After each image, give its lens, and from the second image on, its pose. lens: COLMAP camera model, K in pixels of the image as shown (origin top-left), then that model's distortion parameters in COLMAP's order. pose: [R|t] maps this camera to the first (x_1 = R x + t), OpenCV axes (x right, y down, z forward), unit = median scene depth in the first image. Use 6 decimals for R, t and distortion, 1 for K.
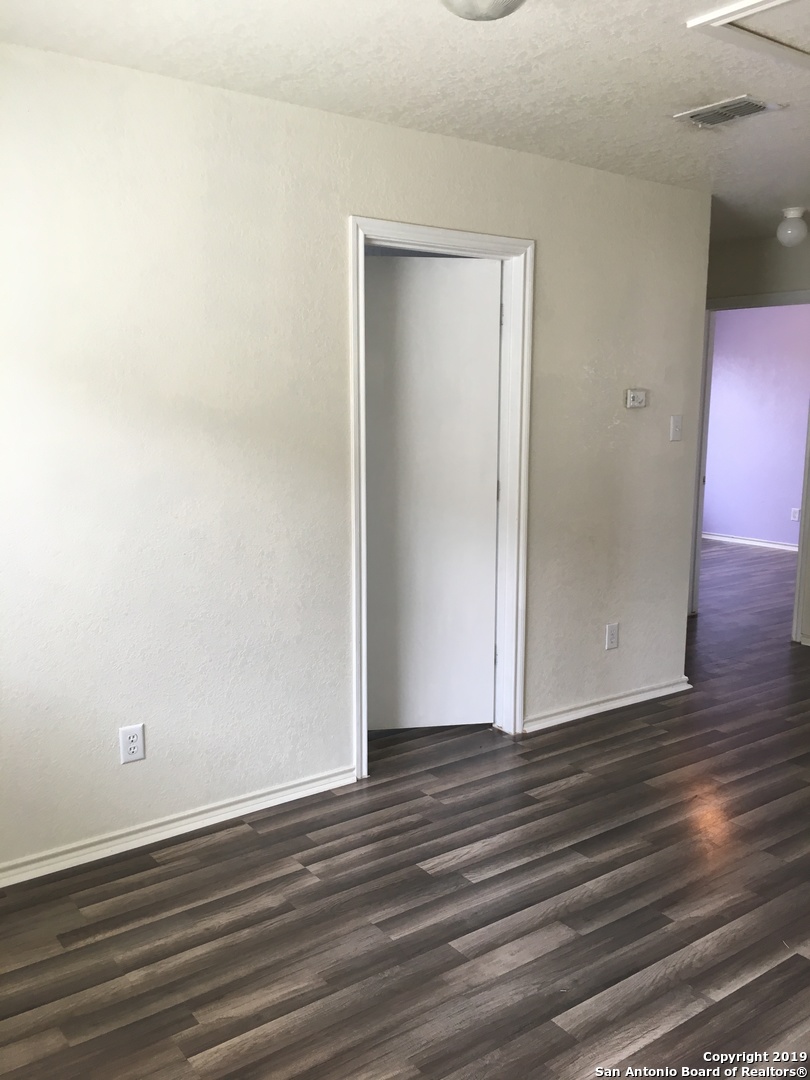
lens RADIAL K [[918.3, 0, 405.0], [0, 918.3, 540.0], [0, 0, 1]] dist [0.095572, -0.152862]
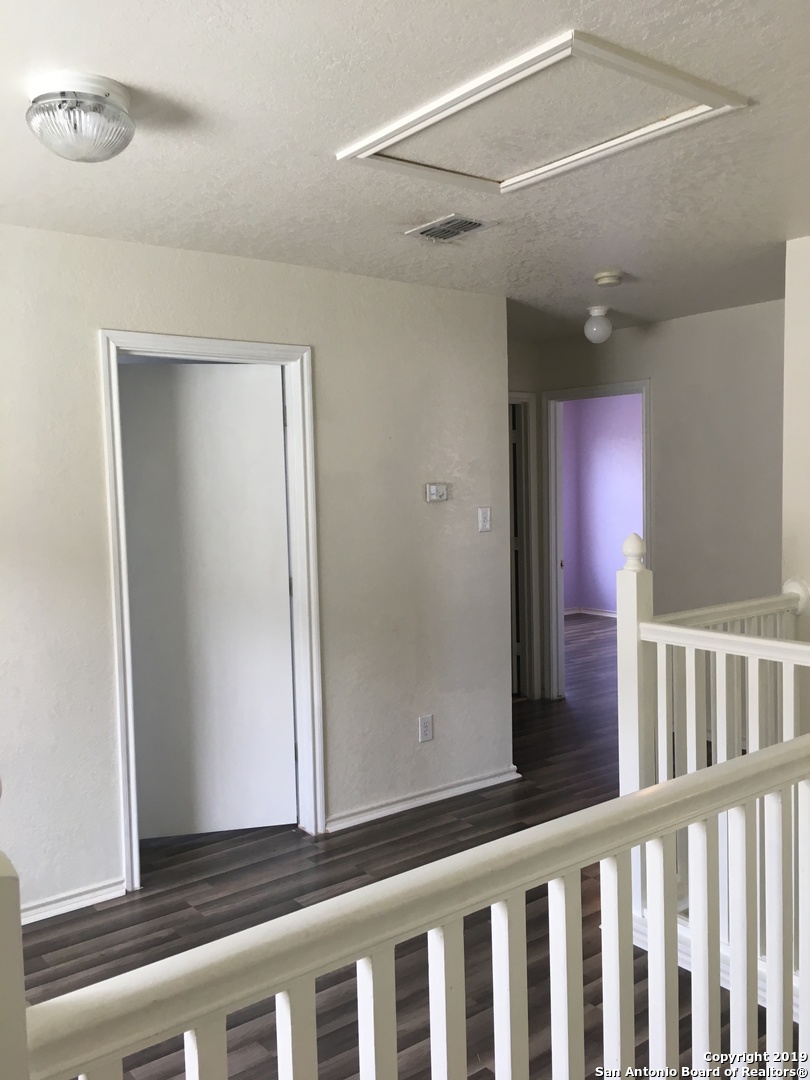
lens RADIAL K [[918.3, 0, 405.0], [0, 918.3, 540.0], [0, 0, 1]] dist [0.095572, -0.152862]
pose [[0.999438, -0.026482, 0.020562, 0.218311], [0.028123, 0.996058, -0.084130, -0.017814], [-0.018253, 0.084661, 0.996243, -0.011149]]
